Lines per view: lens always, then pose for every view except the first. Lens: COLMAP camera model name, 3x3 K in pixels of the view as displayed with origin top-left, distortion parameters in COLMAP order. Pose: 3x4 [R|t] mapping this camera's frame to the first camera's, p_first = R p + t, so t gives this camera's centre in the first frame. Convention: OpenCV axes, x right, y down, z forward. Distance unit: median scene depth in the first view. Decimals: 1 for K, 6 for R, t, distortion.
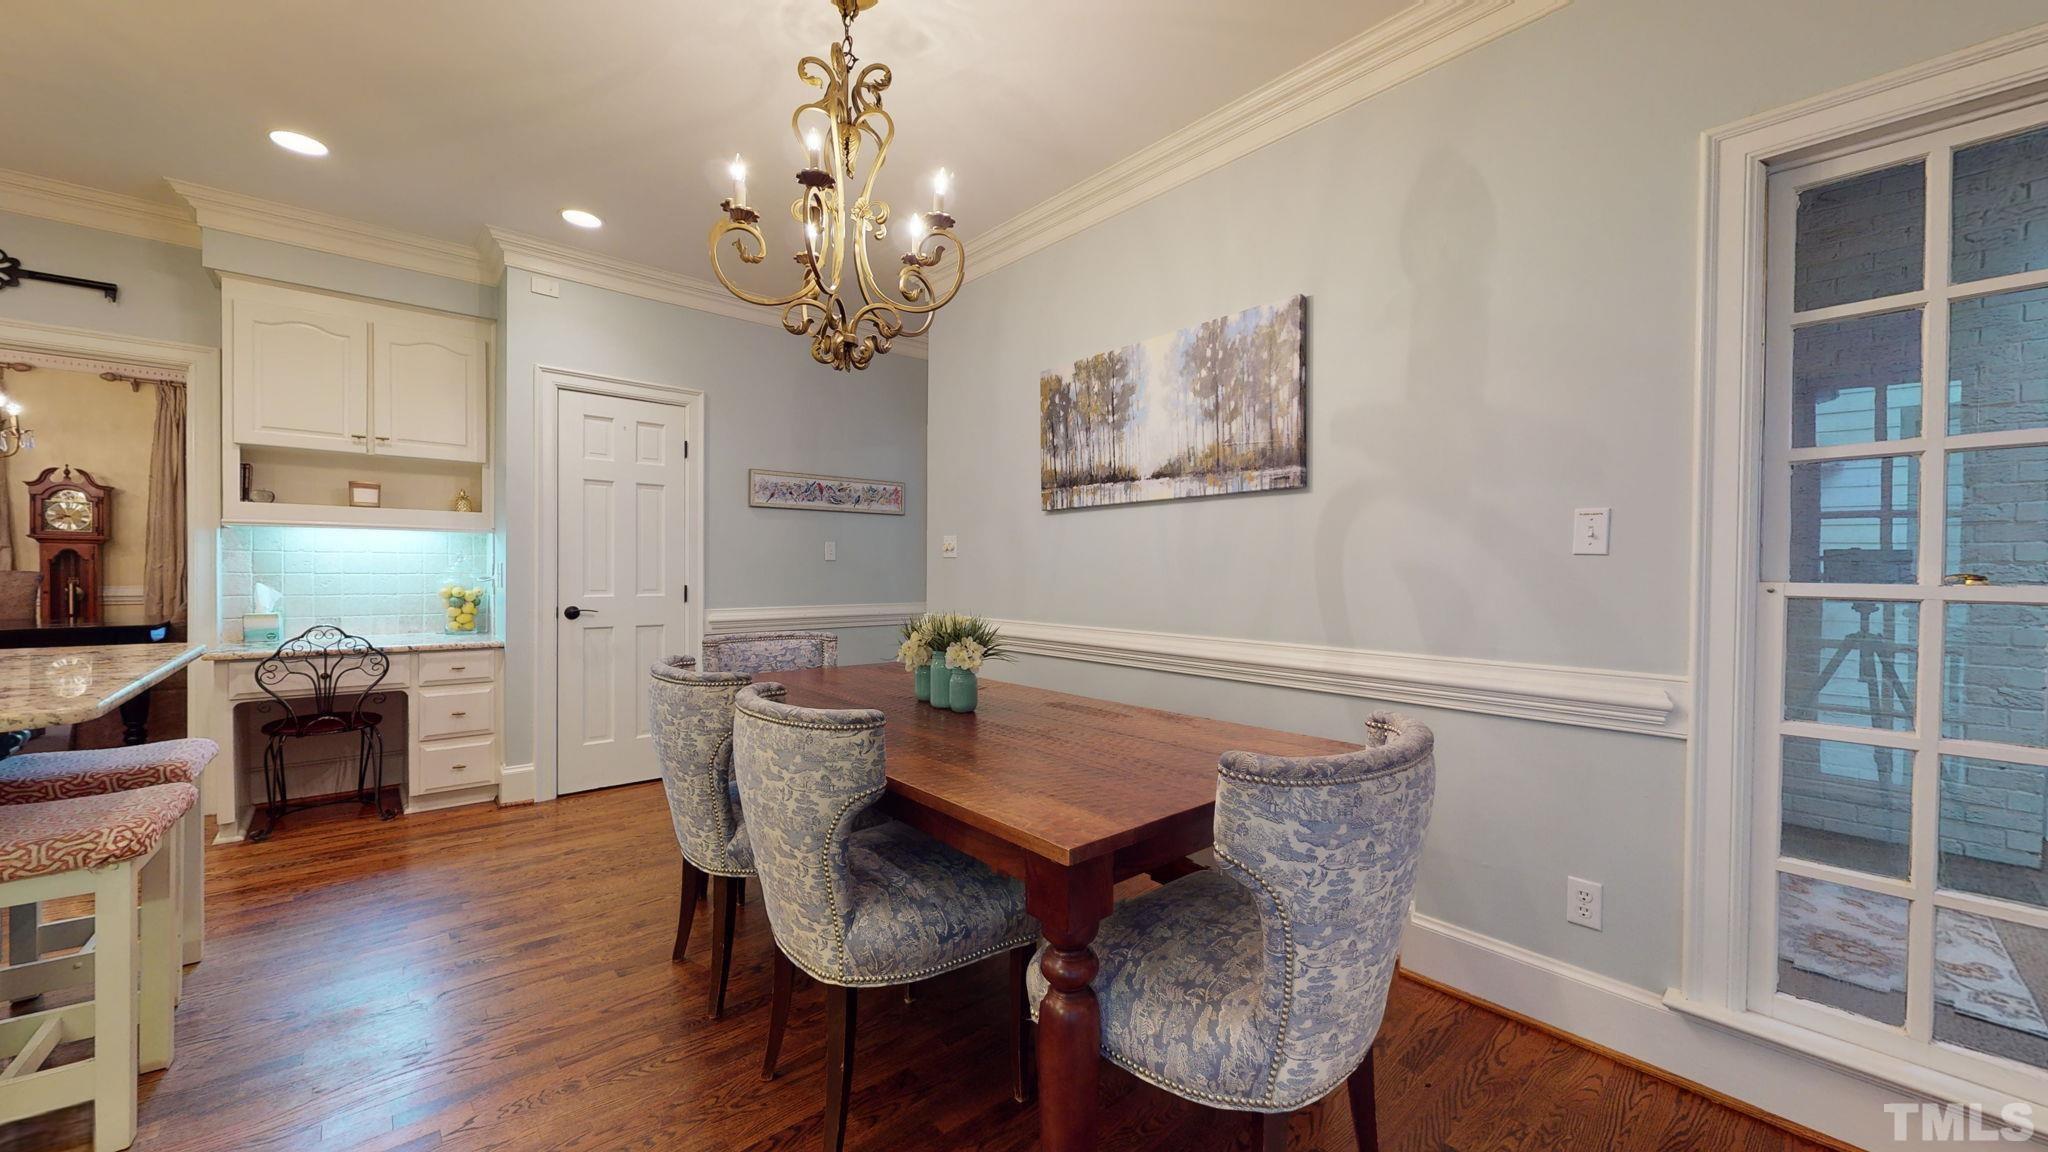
lens RADIAL K [[765.8, 0, 1021.2], [0, 765.8, 578.7], [0, 0, 1]] dist [0.002553, 0.000013]
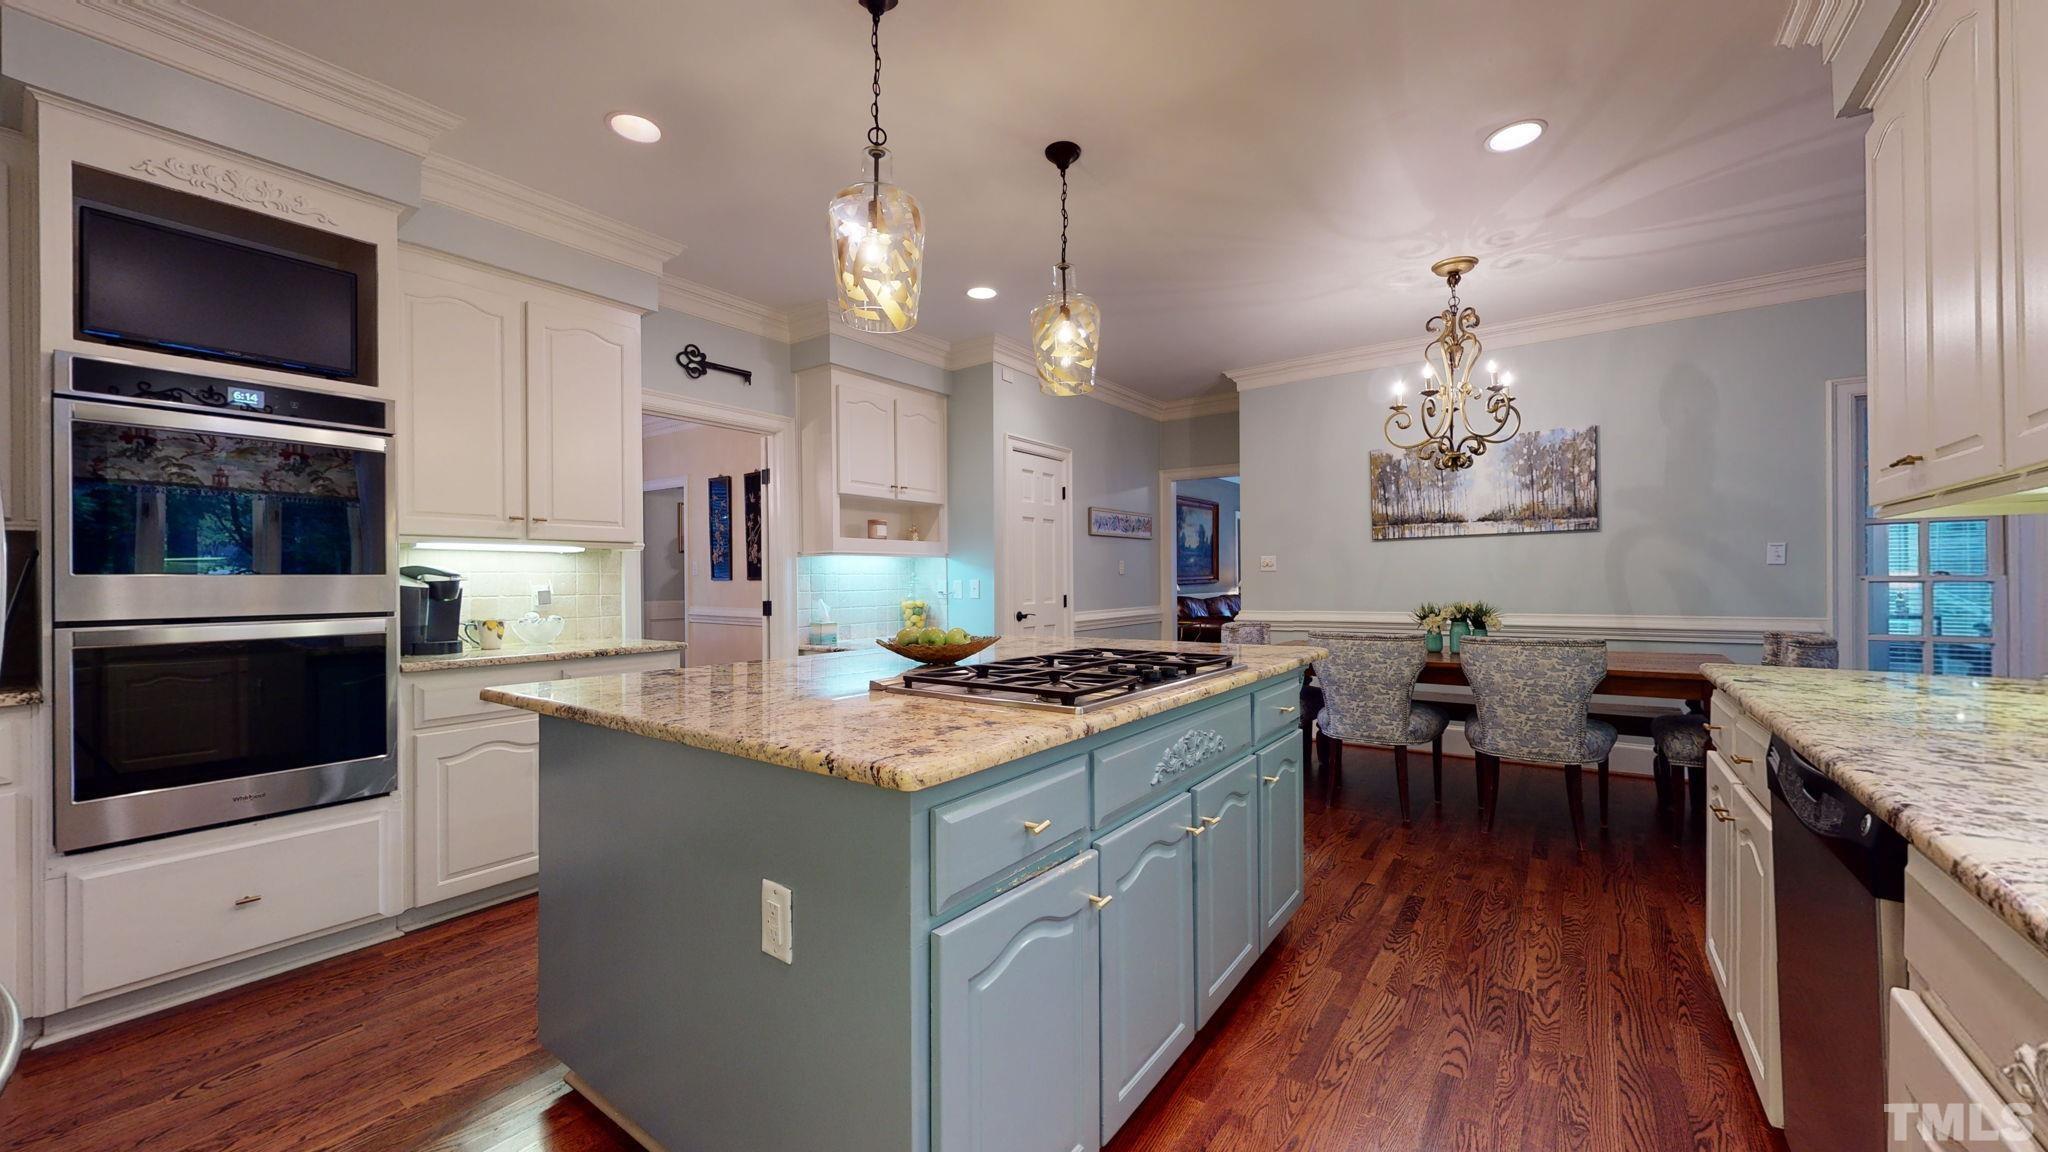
lens RADIAL K [[765.8, 0, 1030.6], [0, 765.8, 577.2], [0, 0, 1]] dist [0.002553, 0.000013]
pose [[0.975542, -0.017939, 0.219081, -1.076296], [0.021530, 0.999670, -0.014013, -0.005949], [-0.218757, 0.018387, 0.975606, -0.391055]]
